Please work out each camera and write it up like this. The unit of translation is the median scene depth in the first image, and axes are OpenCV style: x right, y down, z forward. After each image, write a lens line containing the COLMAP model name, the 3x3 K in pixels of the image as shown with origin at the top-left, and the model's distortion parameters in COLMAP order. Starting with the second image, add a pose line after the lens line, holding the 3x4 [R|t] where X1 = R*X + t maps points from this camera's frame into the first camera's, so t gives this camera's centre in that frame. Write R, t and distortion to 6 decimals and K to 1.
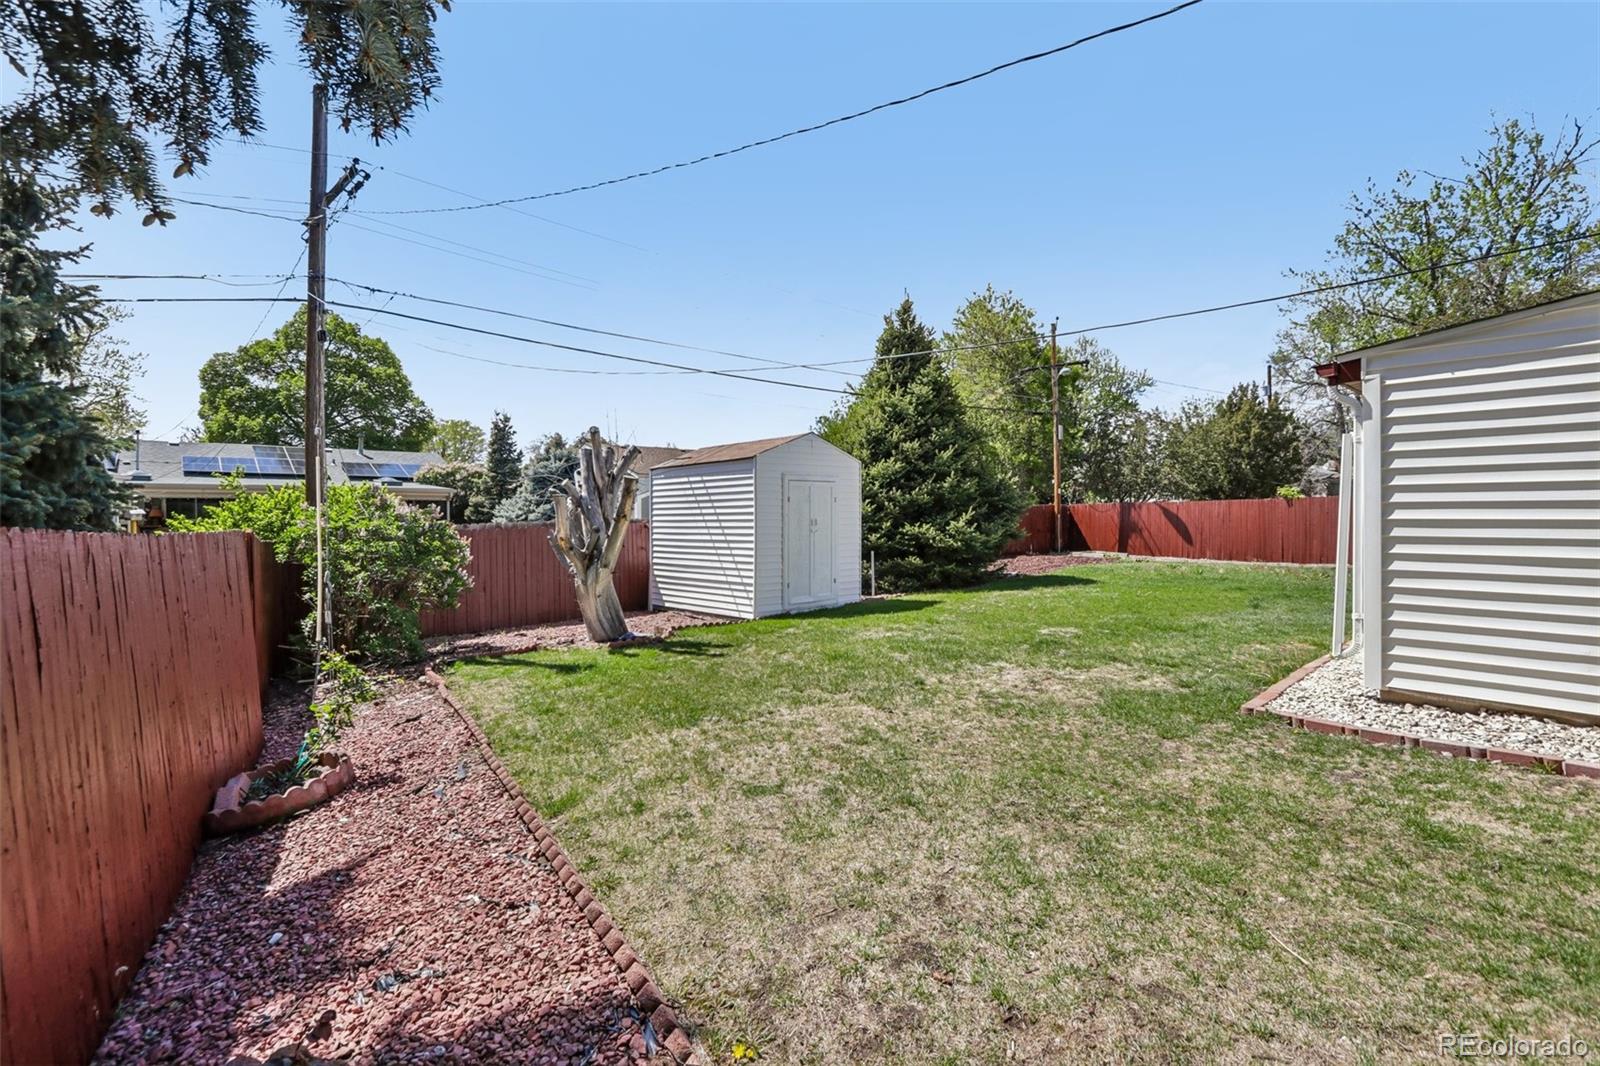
lens RADIAL K [[740.9, 0, 783.7], [0, 740.9, 519.6], [0, 0, 1]] dist [-0.019515, 0.004585]
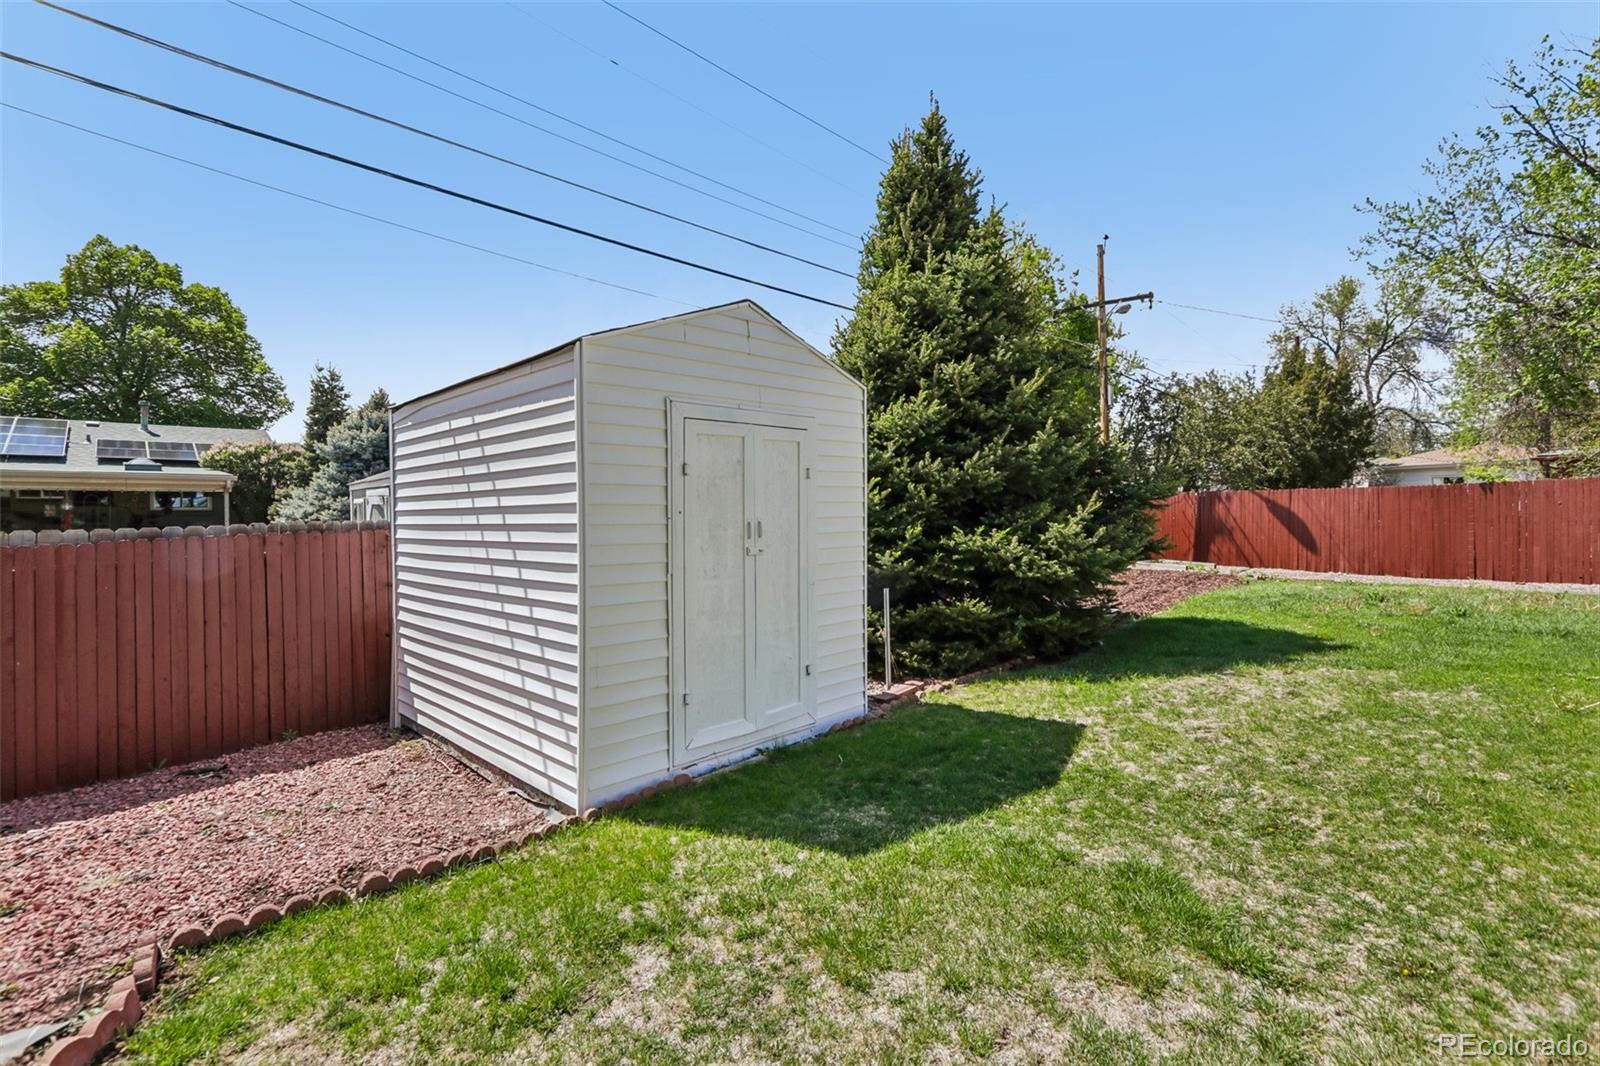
lens RADIAL K [[740.9, 0, 783.7], [0, 740.9, 519.6], [0, 0, 1]] dist [-0.019515, 0.004585]
pose [[0.998669, -0.005177, 0.051325, 0.030223], [0.004933, 0.999976, 0.004878, -0.002930], [-0.051349, -0.004619, 0.998670, 0.512752]]
